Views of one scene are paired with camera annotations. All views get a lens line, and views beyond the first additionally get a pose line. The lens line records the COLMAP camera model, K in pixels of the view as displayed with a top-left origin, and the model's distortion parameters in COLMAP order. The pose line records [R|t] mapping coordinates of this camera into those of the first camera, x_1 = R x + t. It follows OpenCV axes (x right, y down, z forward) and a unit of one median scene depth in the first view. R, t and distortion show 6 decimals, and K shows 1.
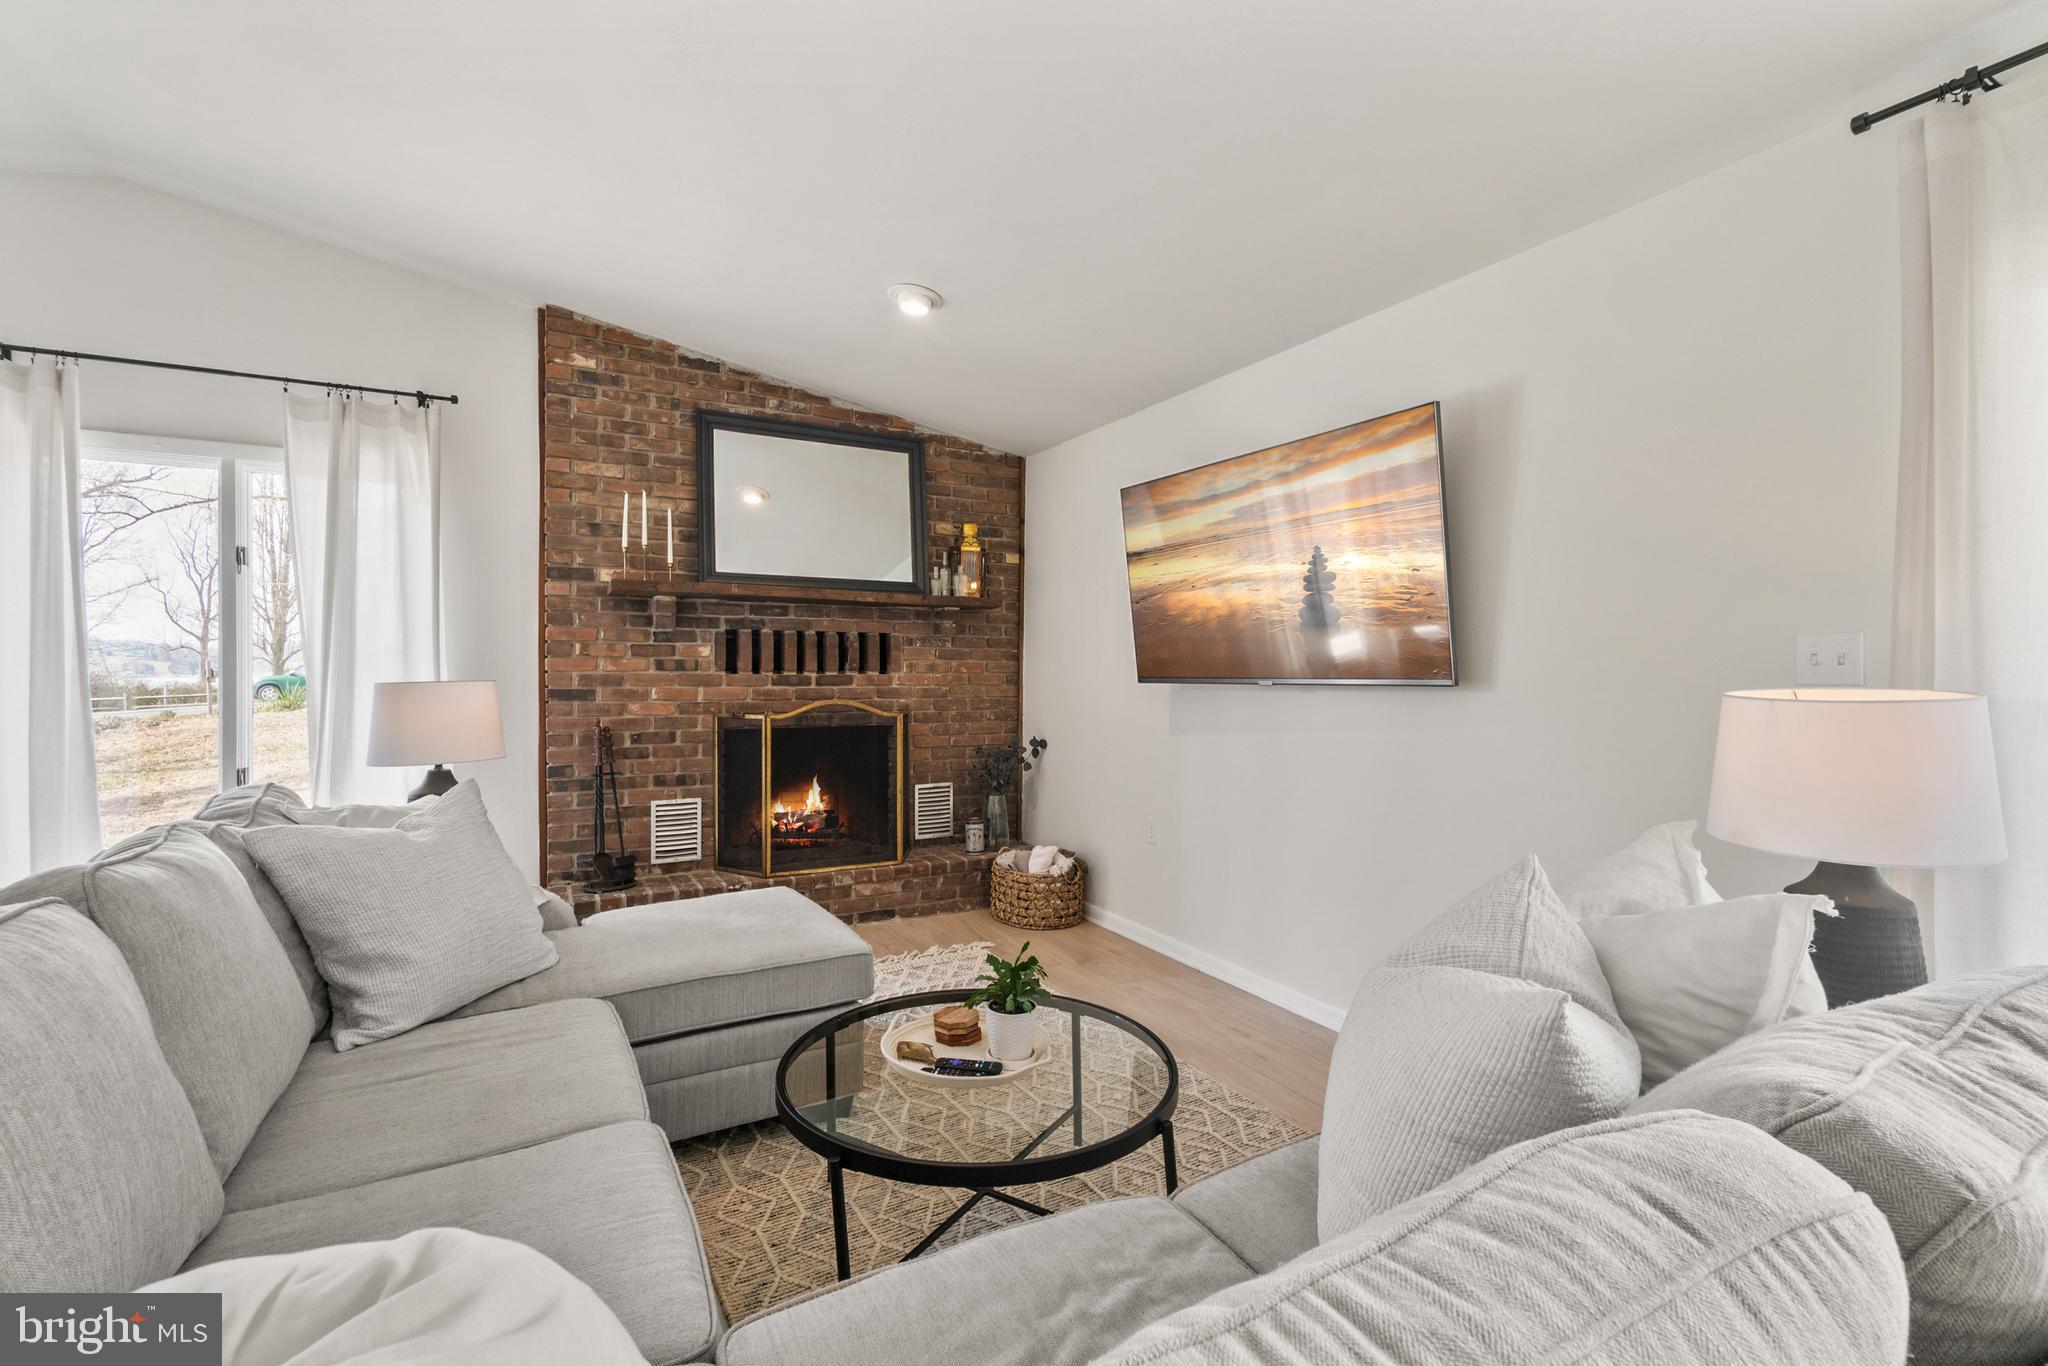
lens RADIAL K [[908.3, 0, 1018.6], [0, 908.3, 670.3], [0, 0, 1]] dist [-0.001227, 0.000314]
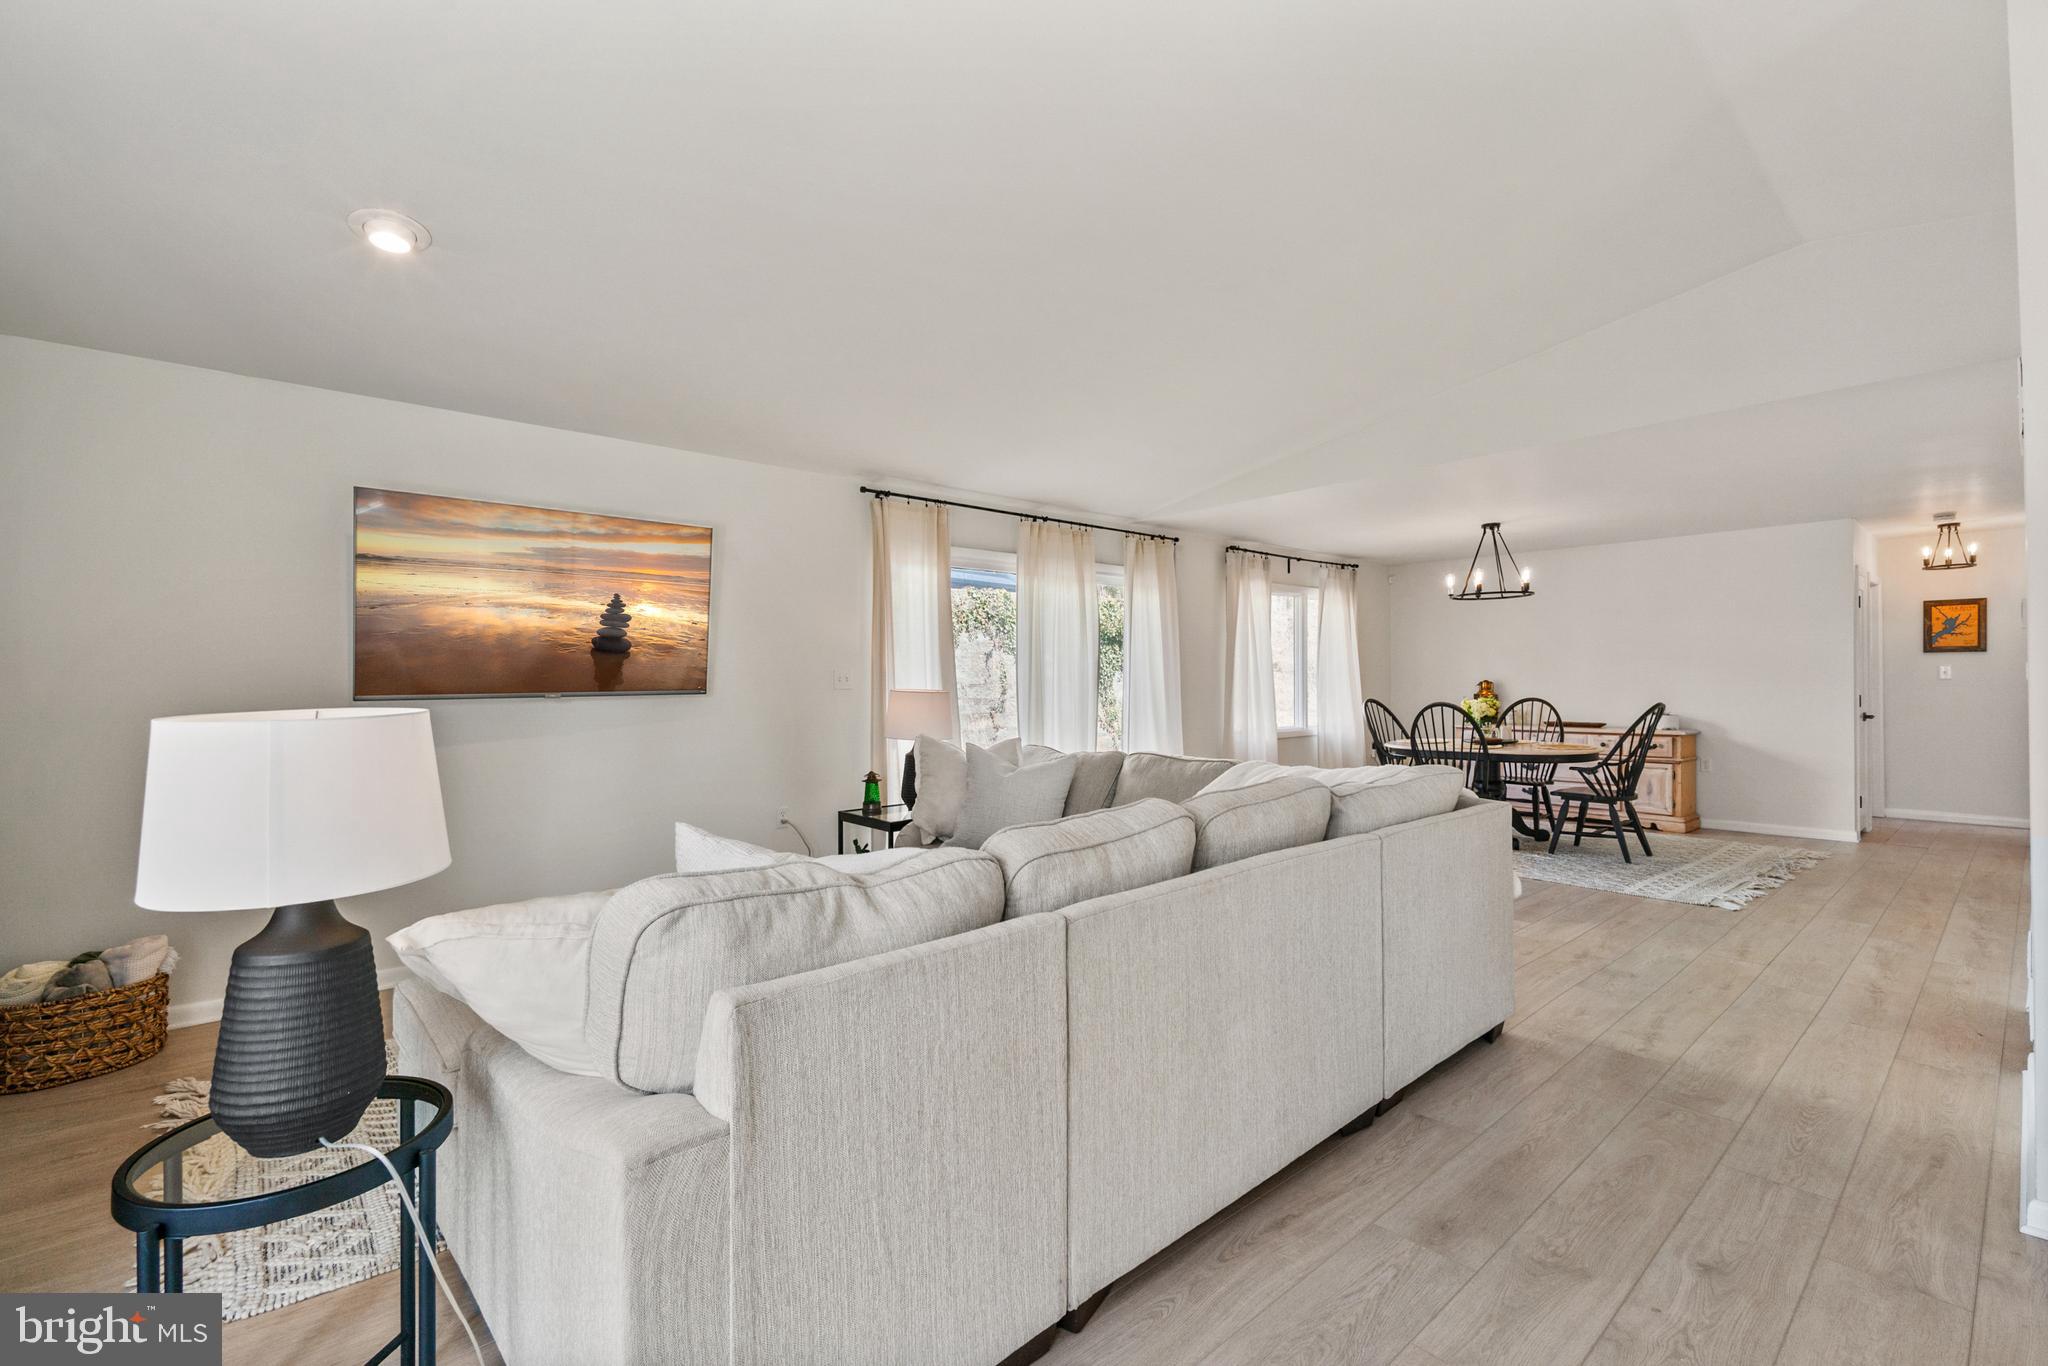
lens RADIAL K [[908.3, 0, 1020.6], [0, 908.3, 686.8], [0, 0, 1]] dist [-0.001227, 0.000314]
pose [[-0.175761, 0.009429, 0.984388, -0.836695], [-0.000044, 0.999954, -0.009586, 0.013238], [-0.984433, -0.001728, -0.175753, 0.467783]]
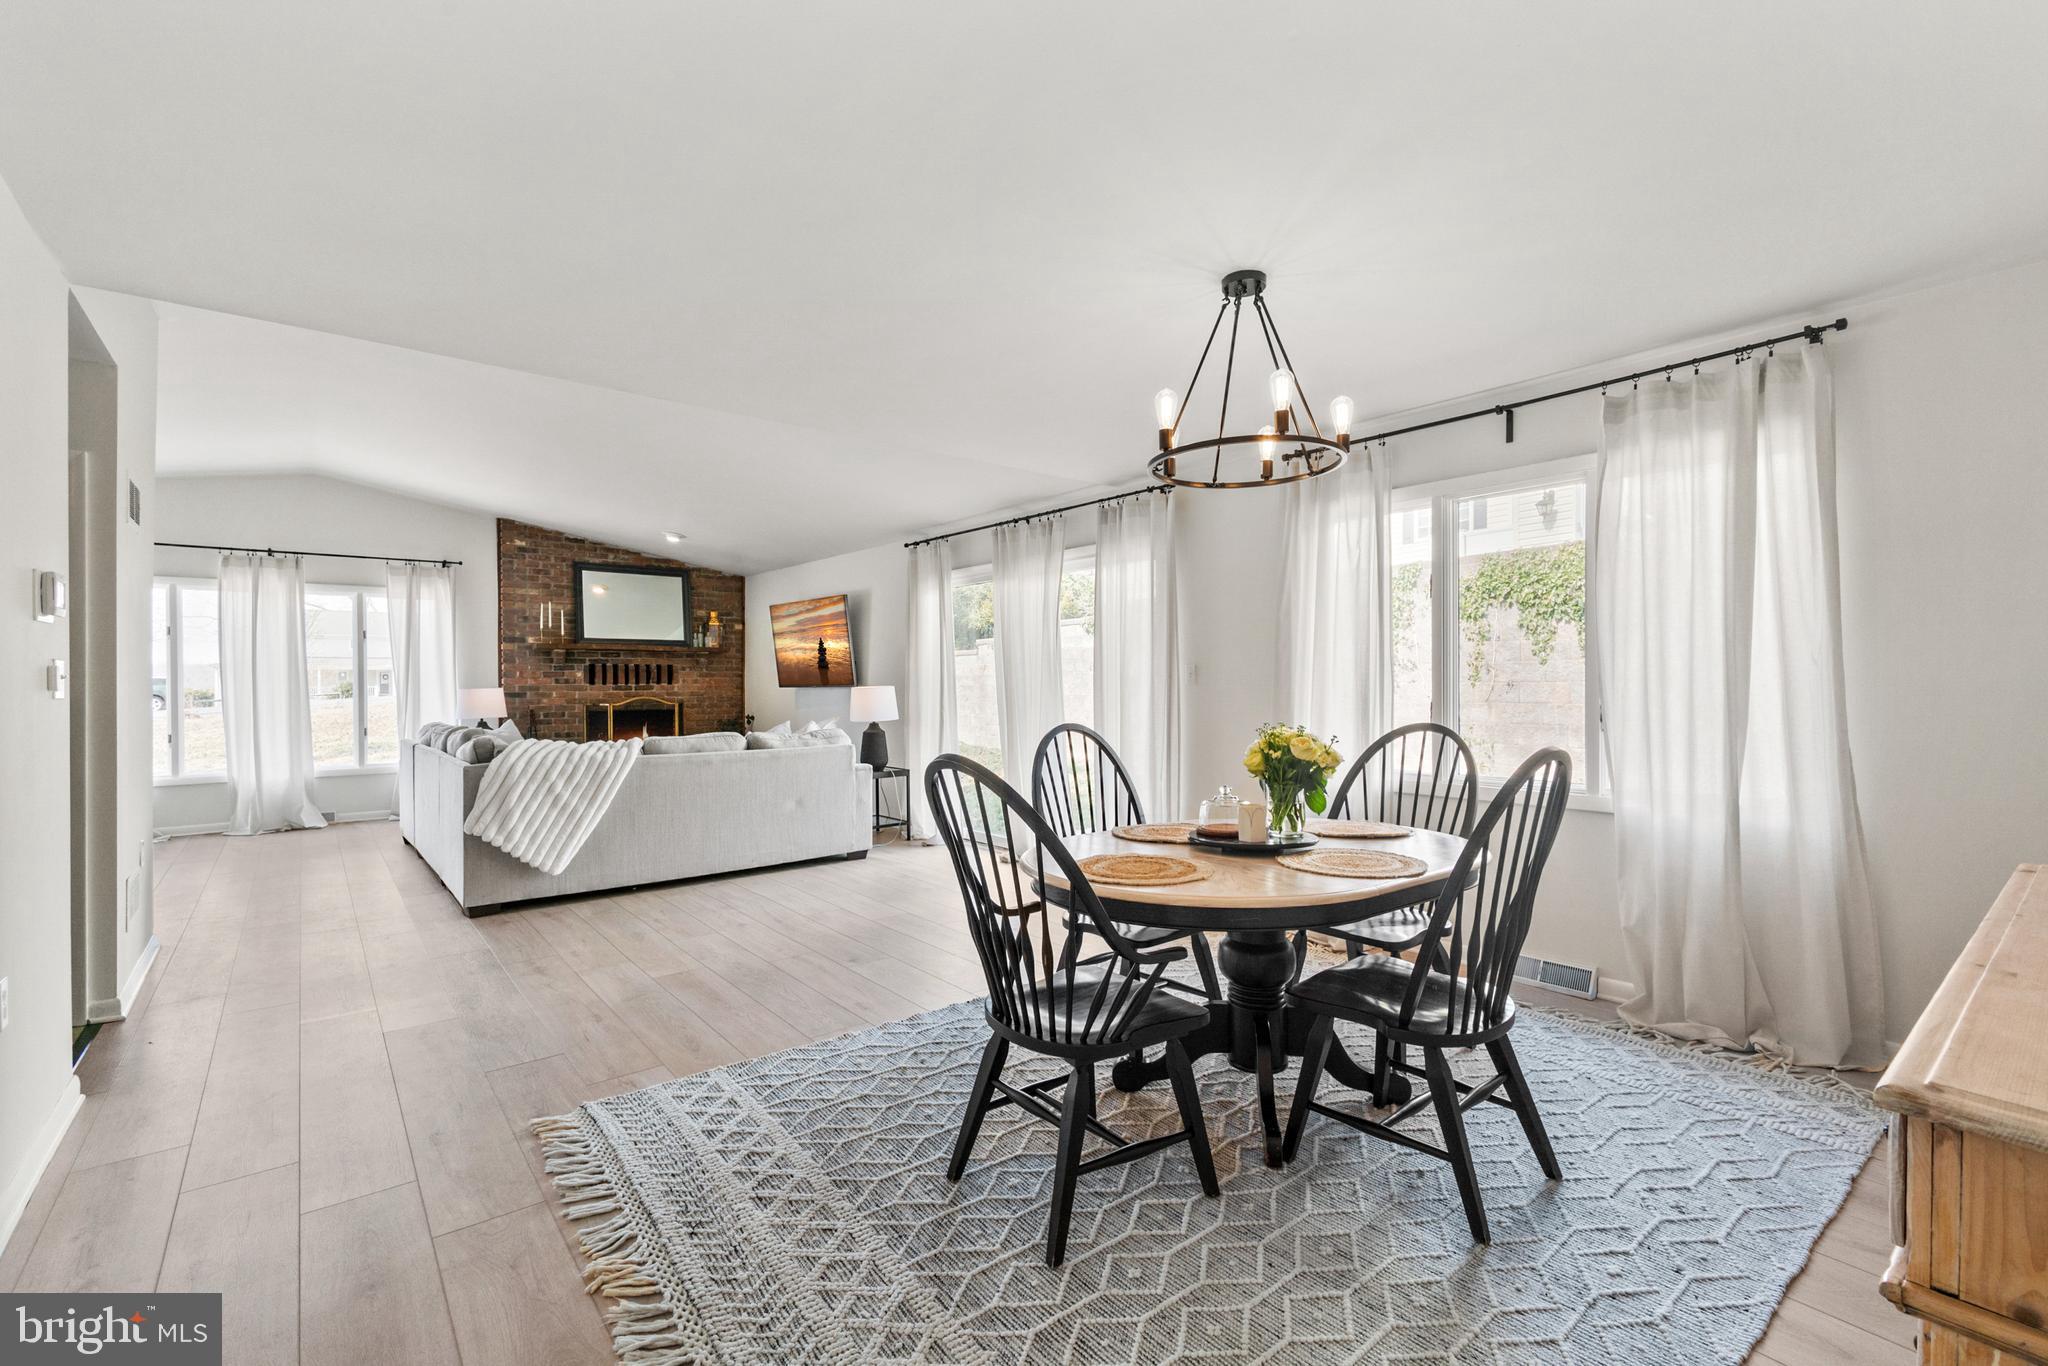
lens RADIAL K [[908.3, 0, 1024.5], [0, 908.3, 691.4], [0, 0, 1]] dist [-0.001227, 0.000314]
pose [[0.988632, -0.005295, 0.150260, 0.382309], [0.002683, 0.999842, 0.017579, -0.016407], [-0.150330, -0.016976, 0.988490, -1.314326]]
